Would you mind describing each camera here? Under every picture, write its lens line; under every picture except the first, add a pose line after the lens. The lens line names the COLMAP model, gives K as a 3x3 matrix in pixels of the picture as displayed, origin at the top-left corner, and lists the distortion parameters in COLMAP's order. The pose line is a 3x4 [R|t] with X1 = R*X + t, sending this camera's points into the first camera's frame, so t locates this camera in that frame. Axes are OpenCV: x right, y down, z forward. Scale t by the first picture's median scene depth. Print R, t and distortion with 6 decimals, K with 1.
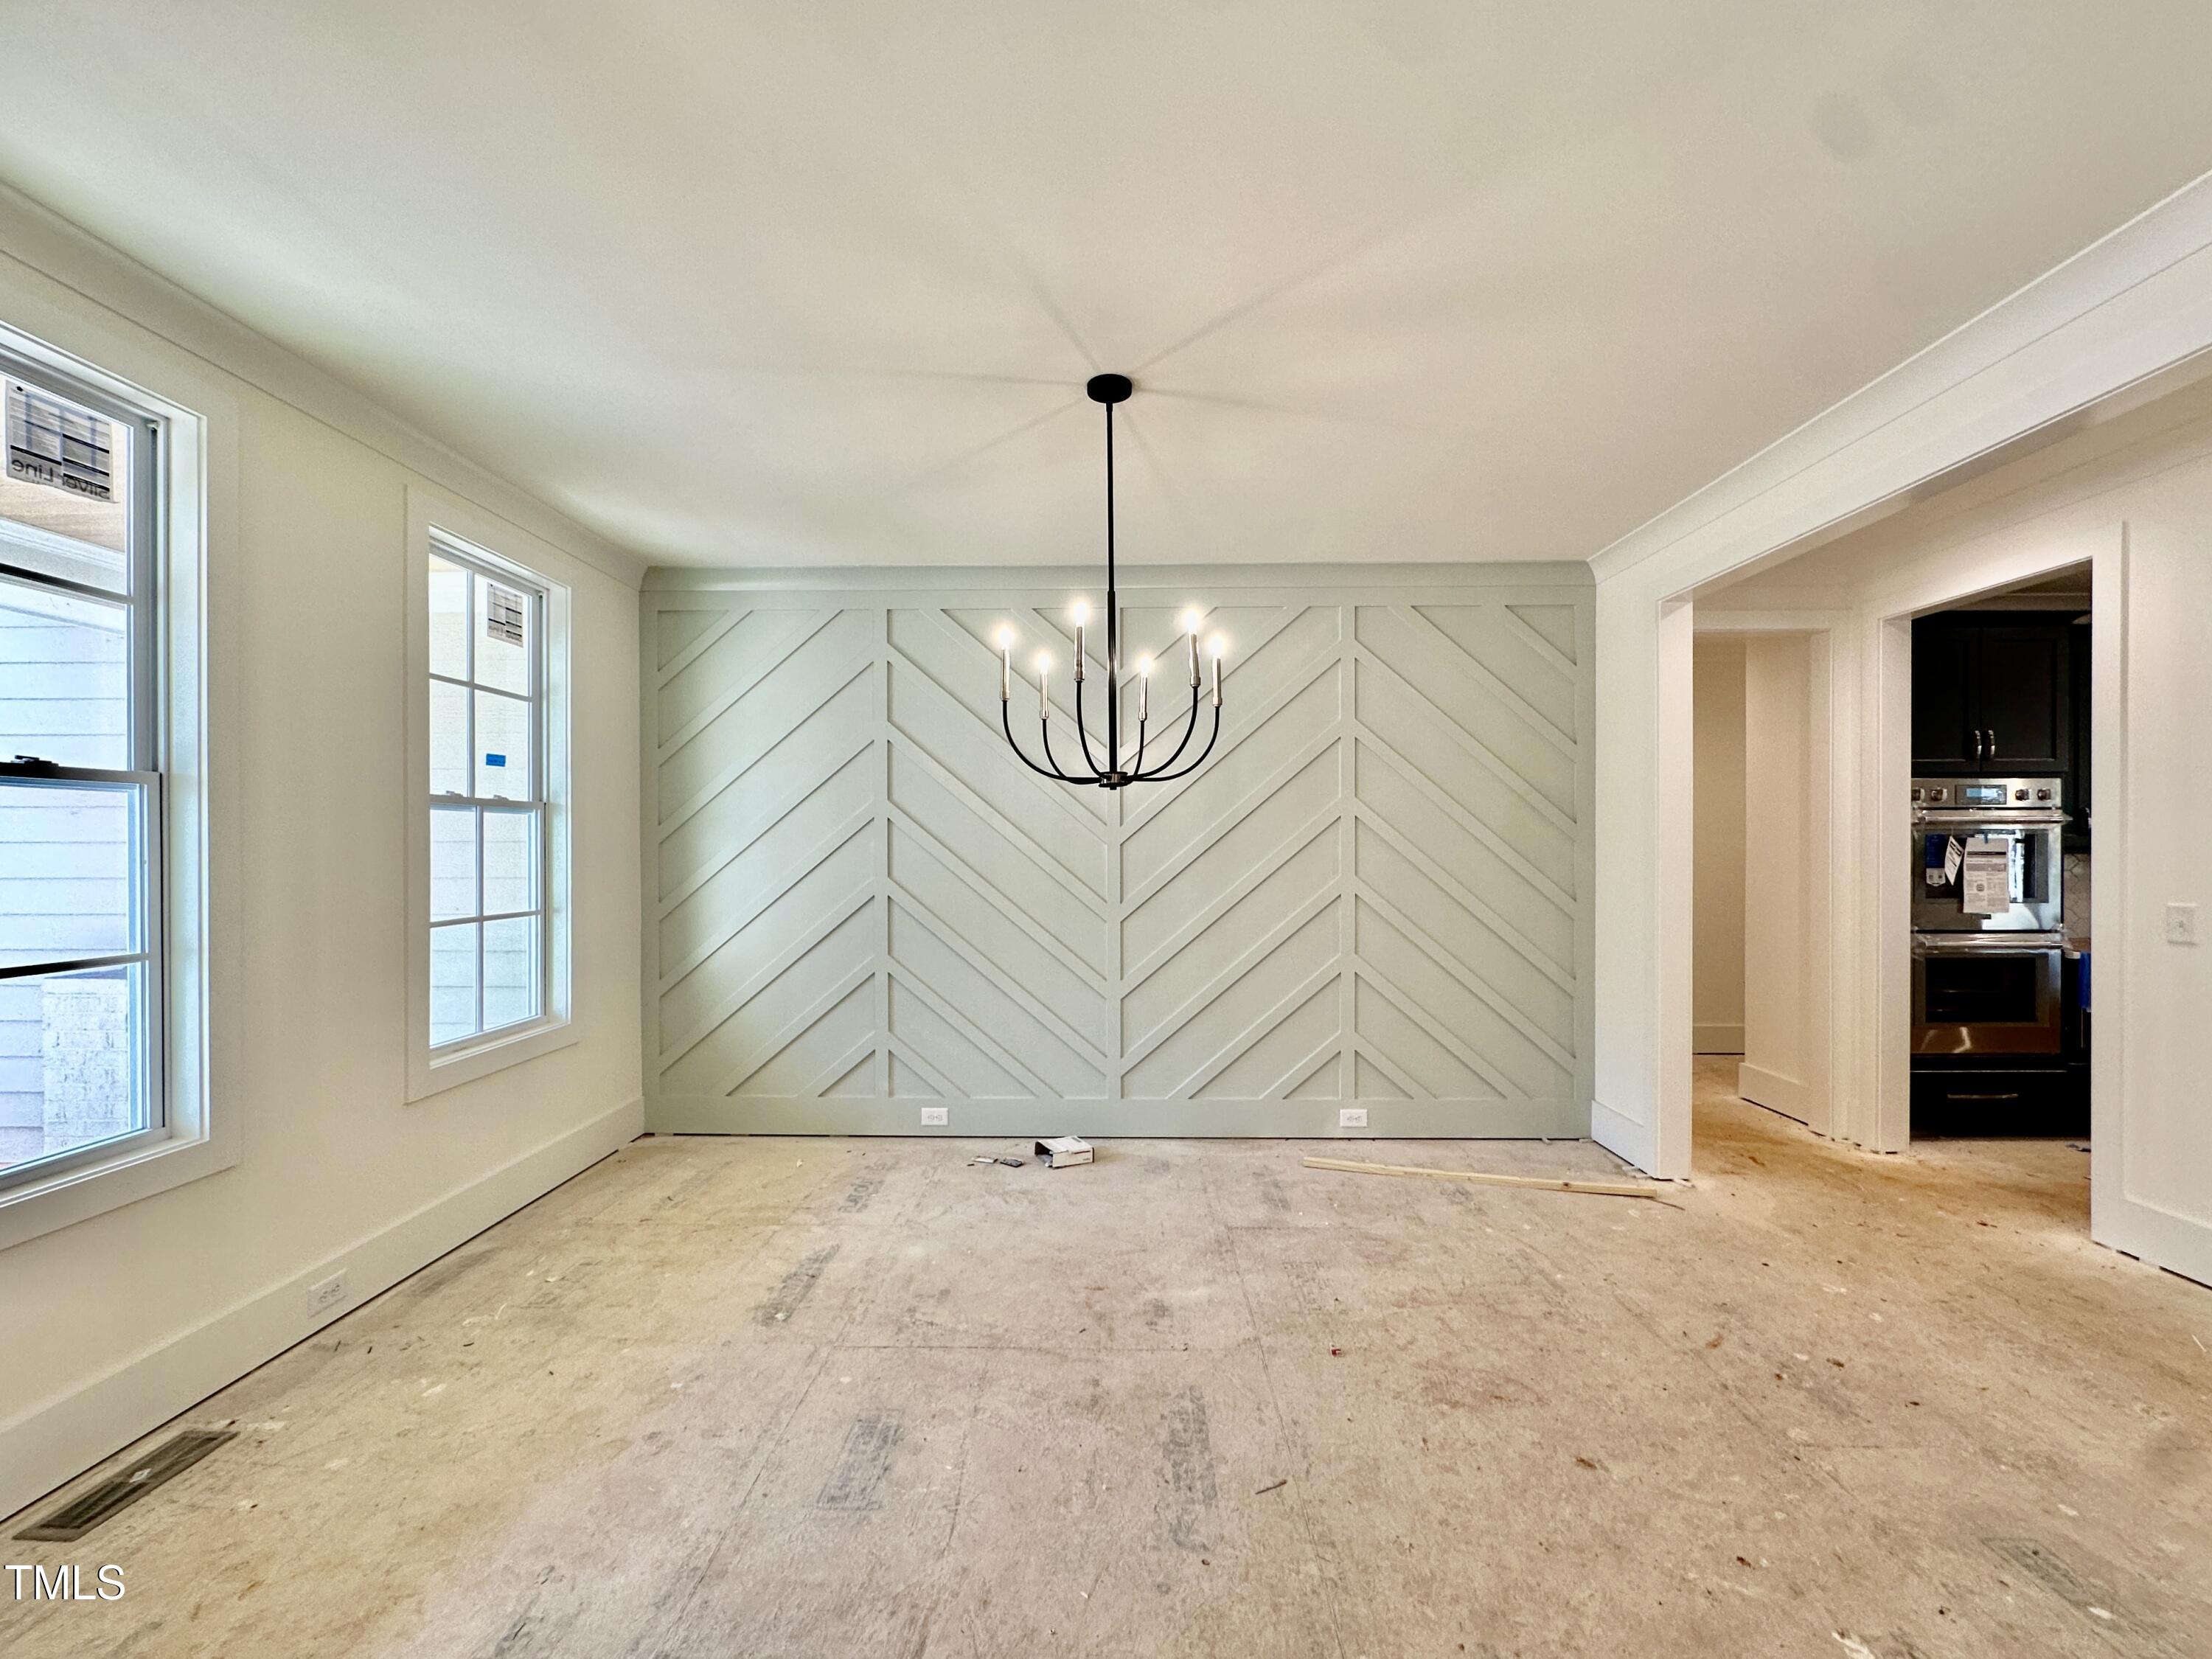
lens RADIAL K [[892.7, 0, 1129.6], [0, 892.7, 841.3], [0, 0, 1]] dist [-0.003701, 0.000763]
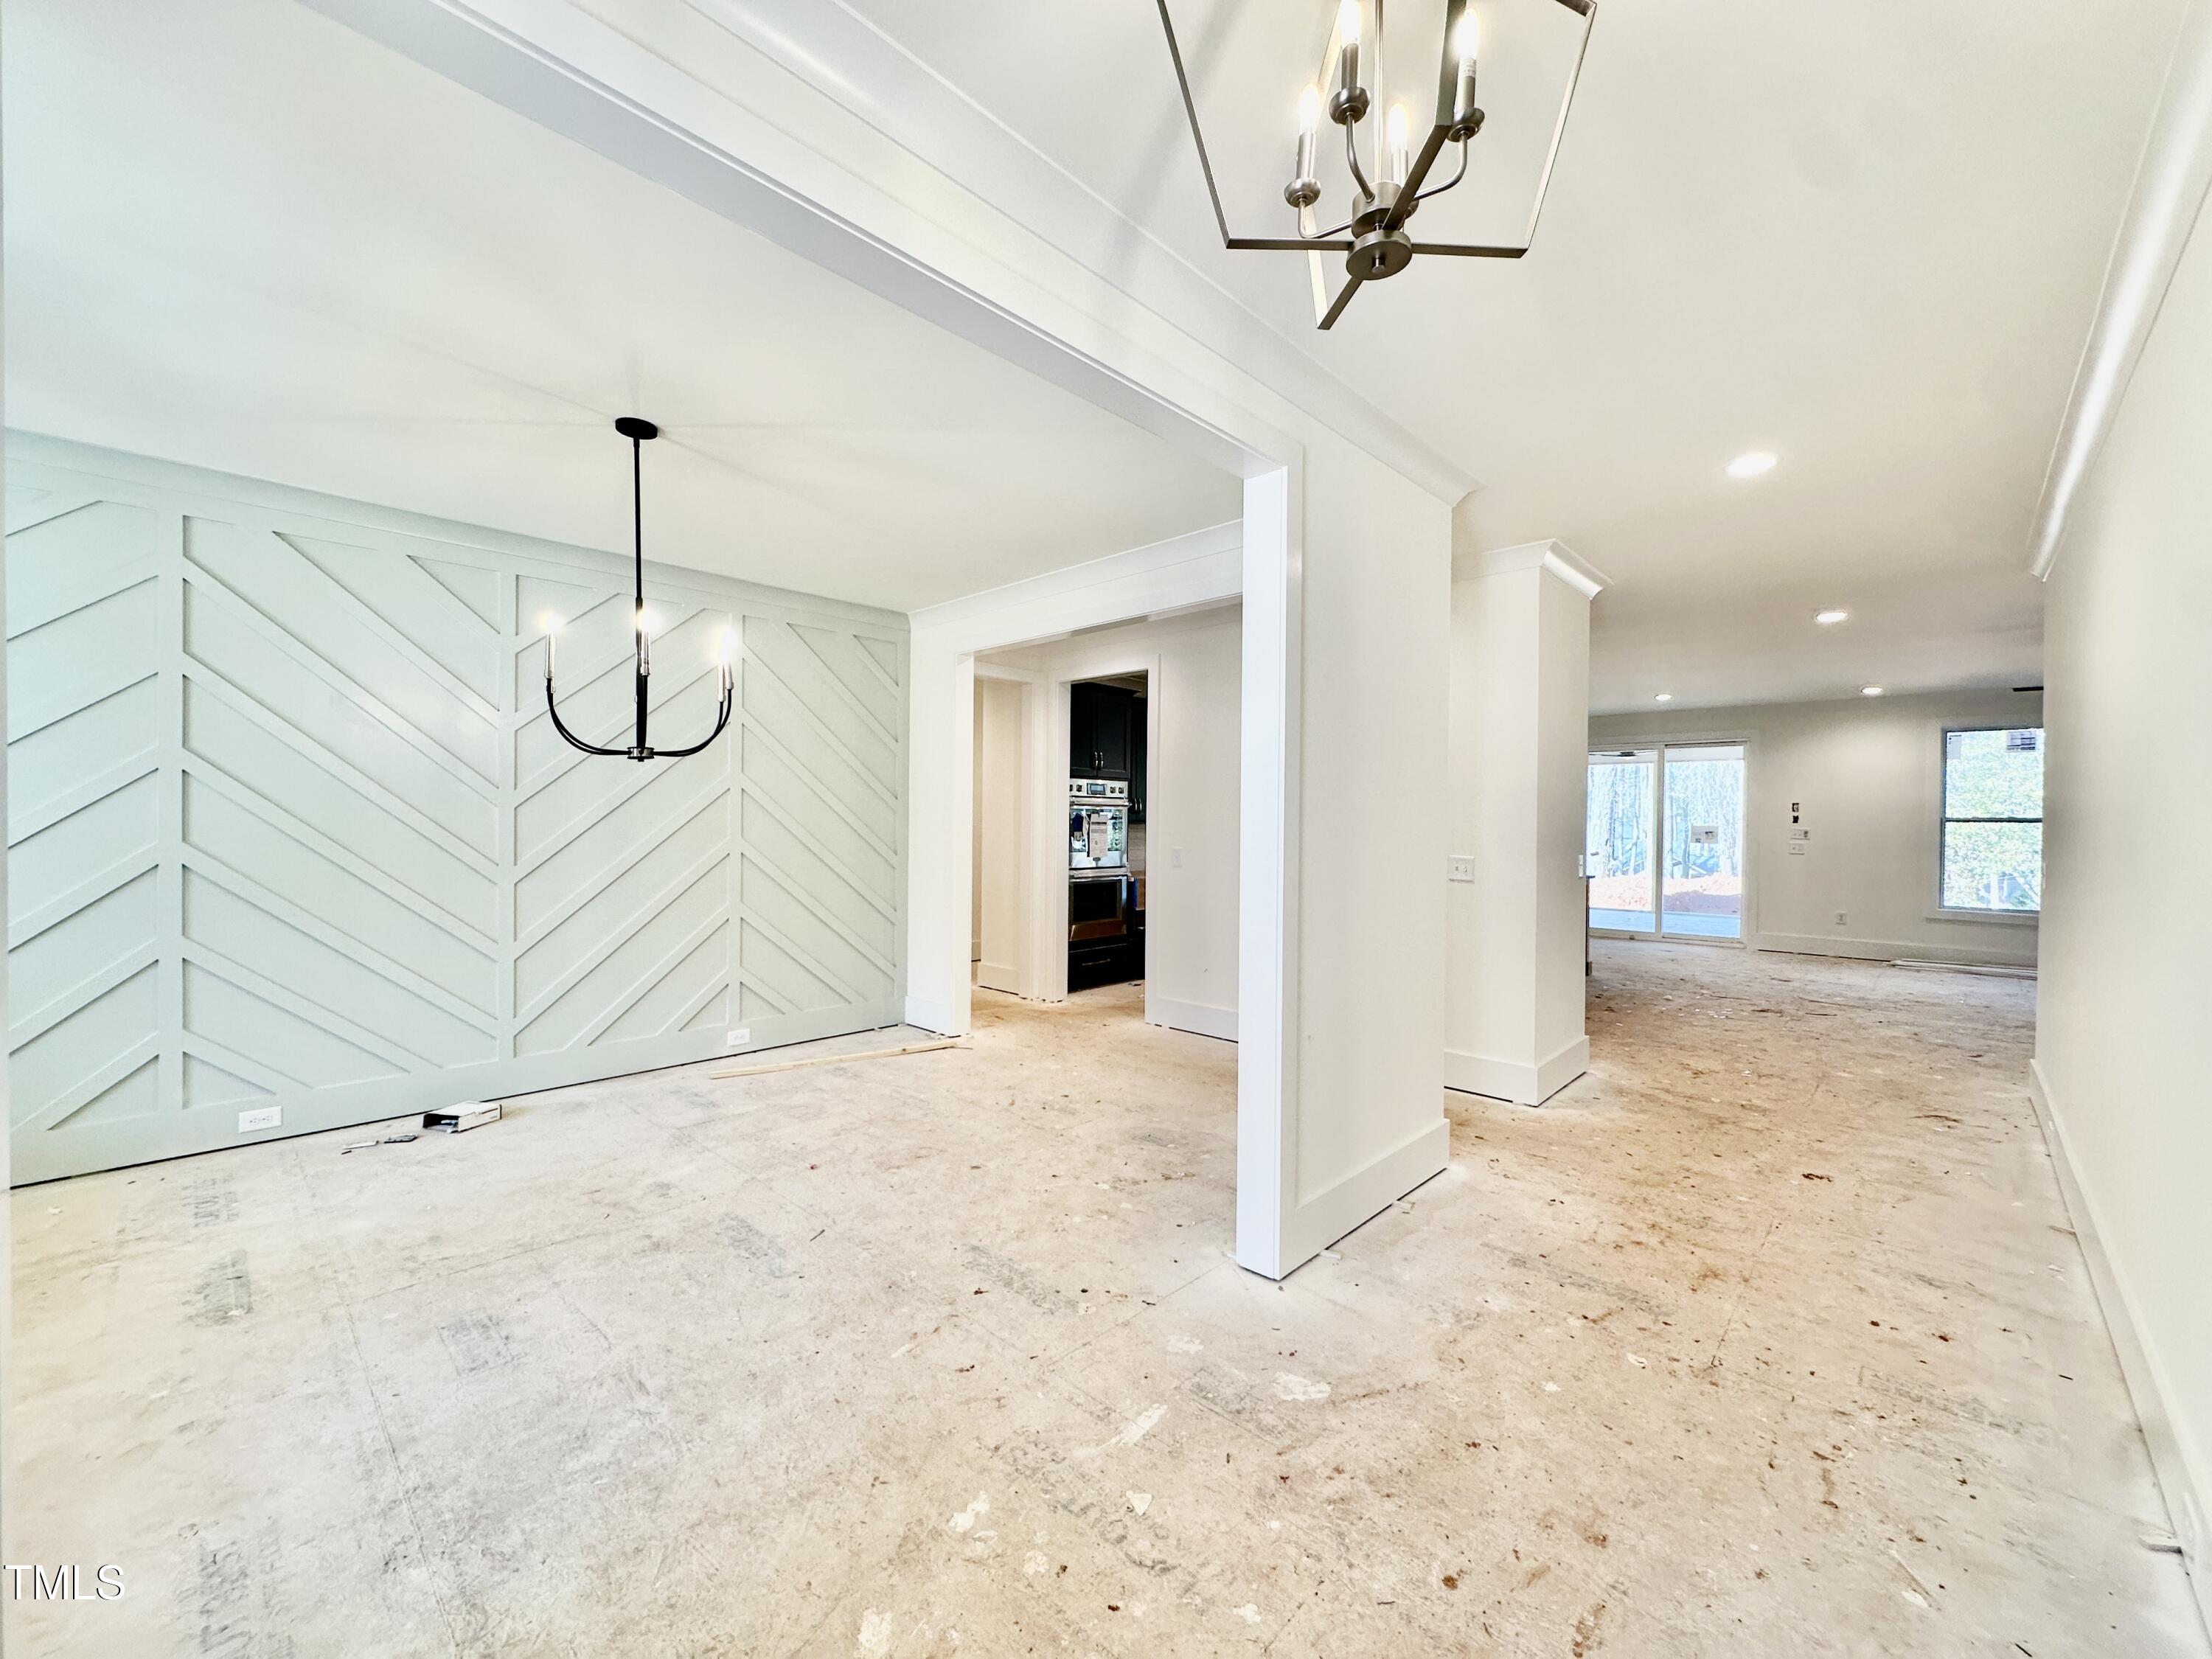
lens RADIAL K [[892.7, 0, 1101.6], [0, 892.7, 817.8], [0, 0, 1]] dist [-0.003701, 0.000763]
pose [[0.677901, 0.012552, 0.735046, -0.327301], [-0.015767, 0.999872, -0.002533, 0.007401], [-0.734984, -0.009873, 0.678013, -0.191706]]
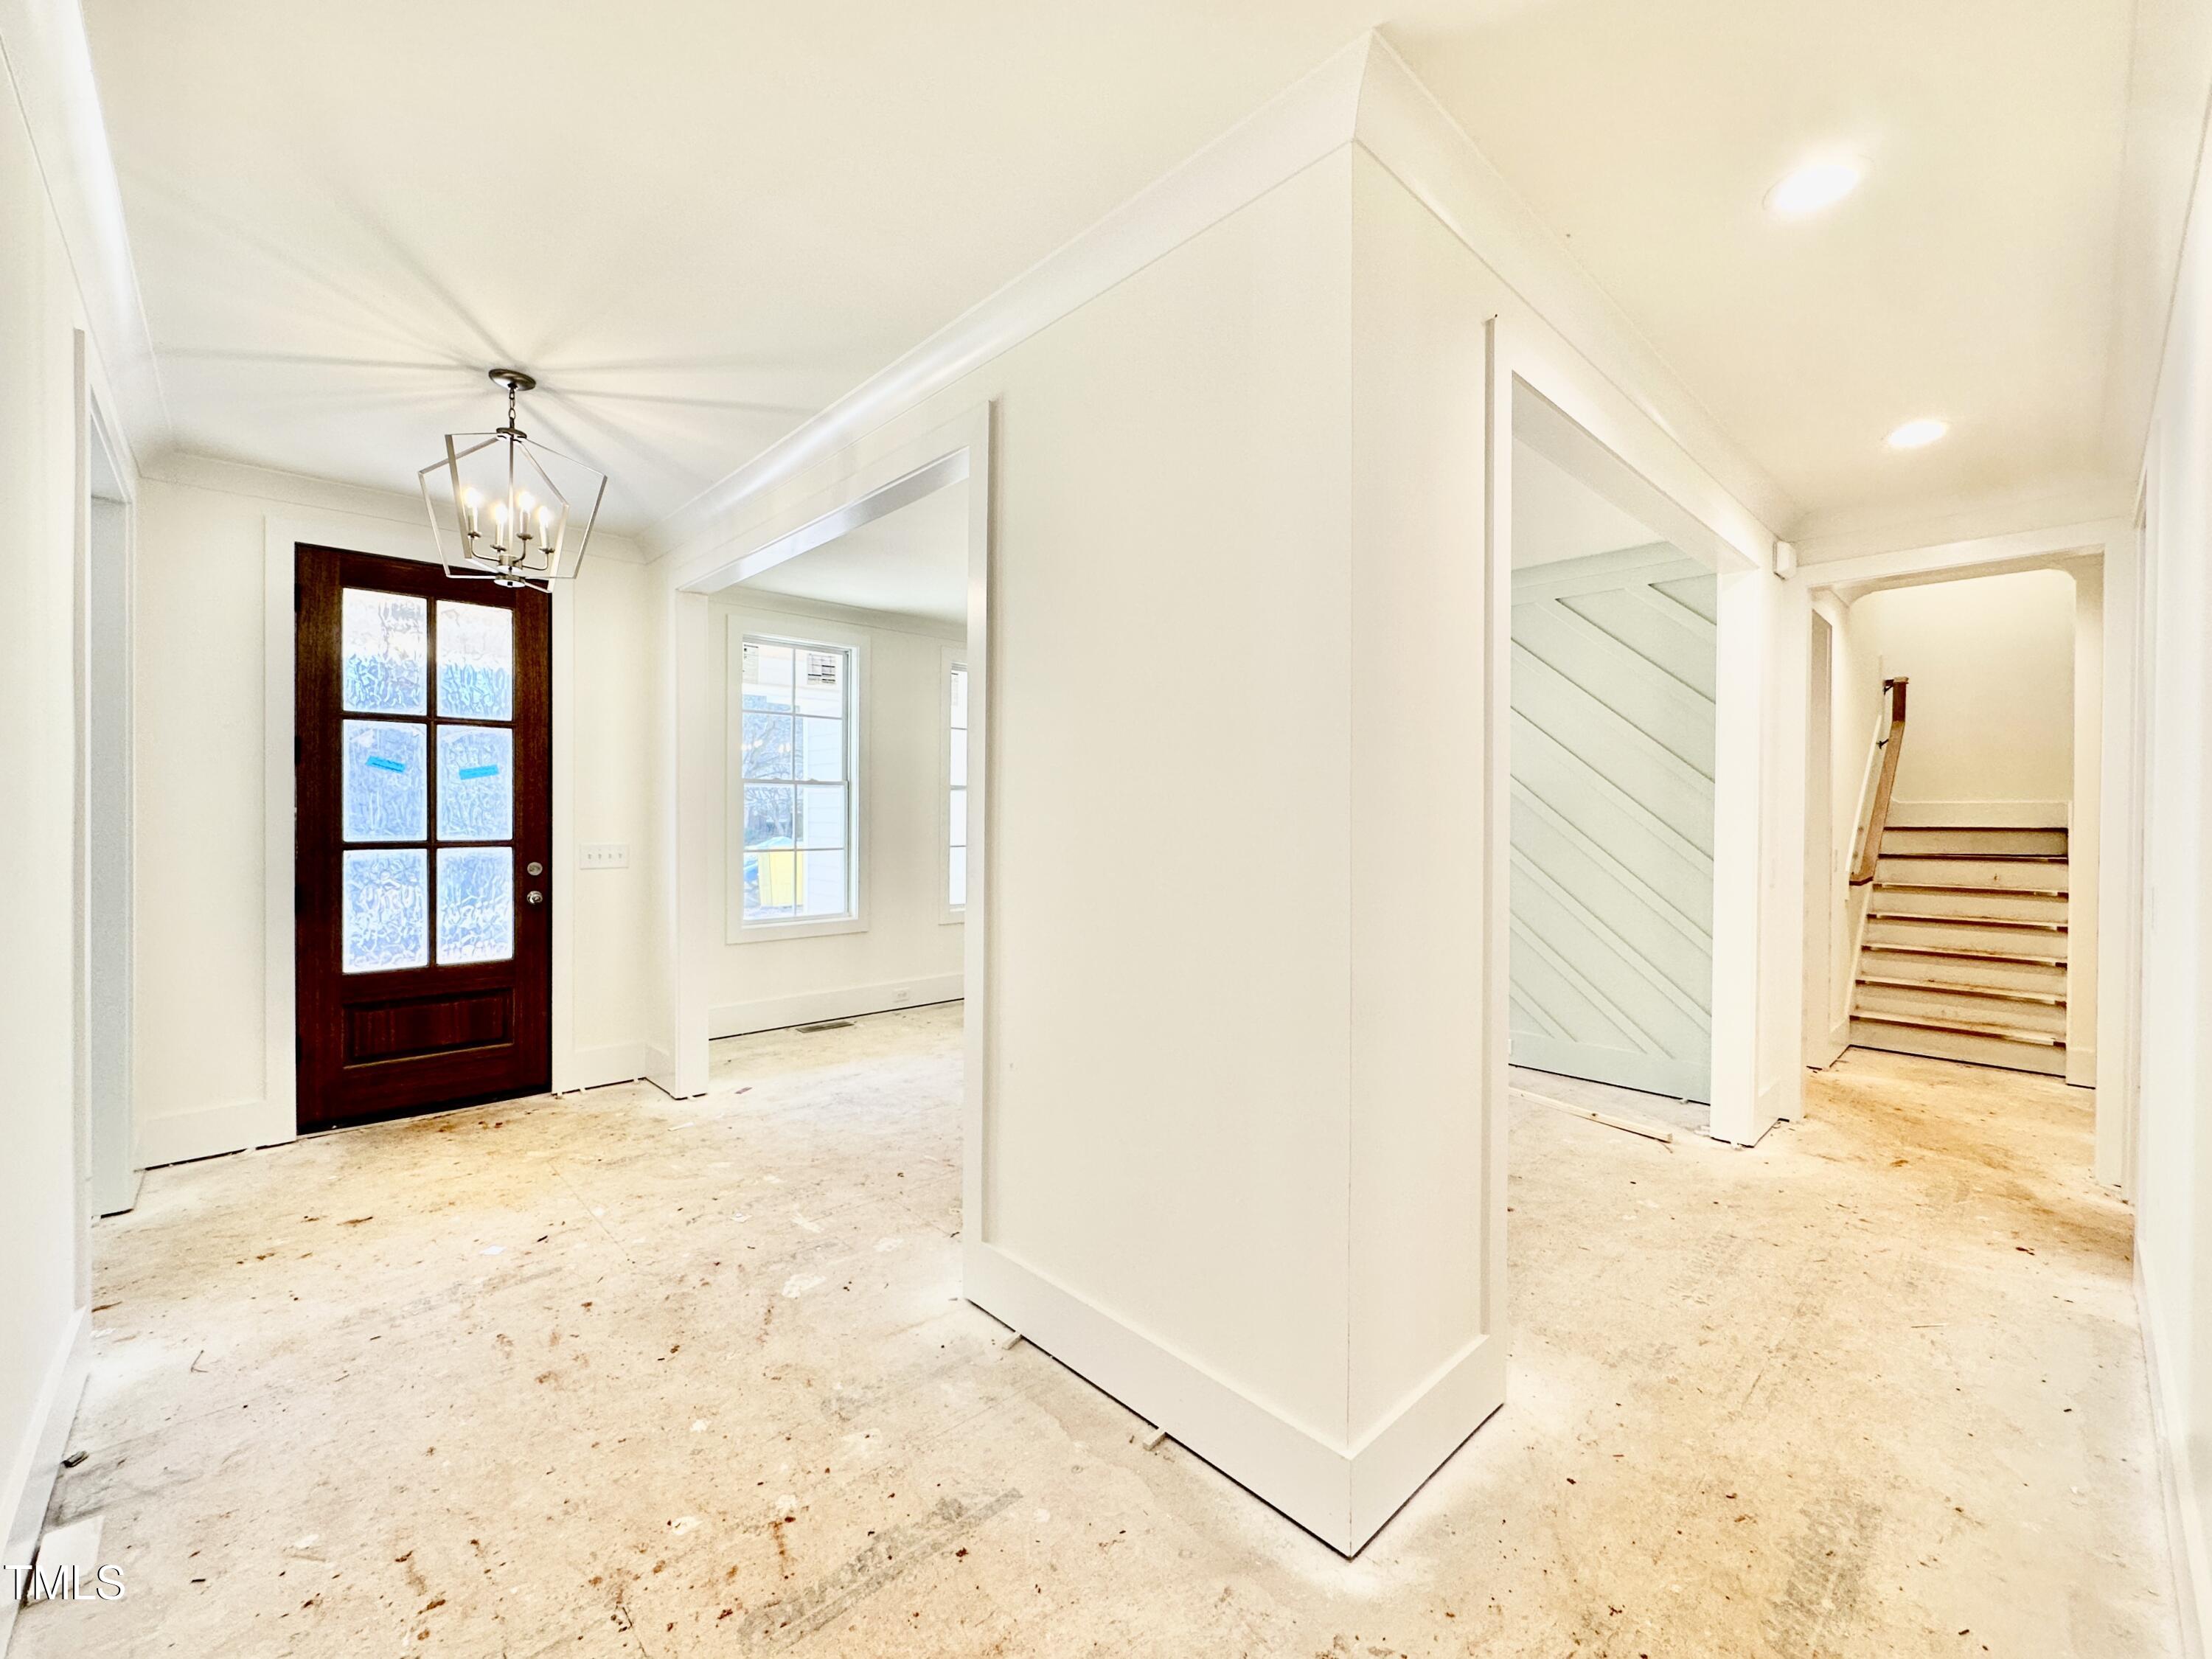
lens RADIAL K [[892.7, 0, 1095.8], [0, 892.7, 820.9], [0, 0, 1]] dist [-0.003701, 0.000763]
pose [[0.696482, 0.009012, -0.717518, 0.857425], [0.003397, 0.999869, 0.015855, -0.001190], [0.717566, -0.013480, 0.696360, -0.215310]]
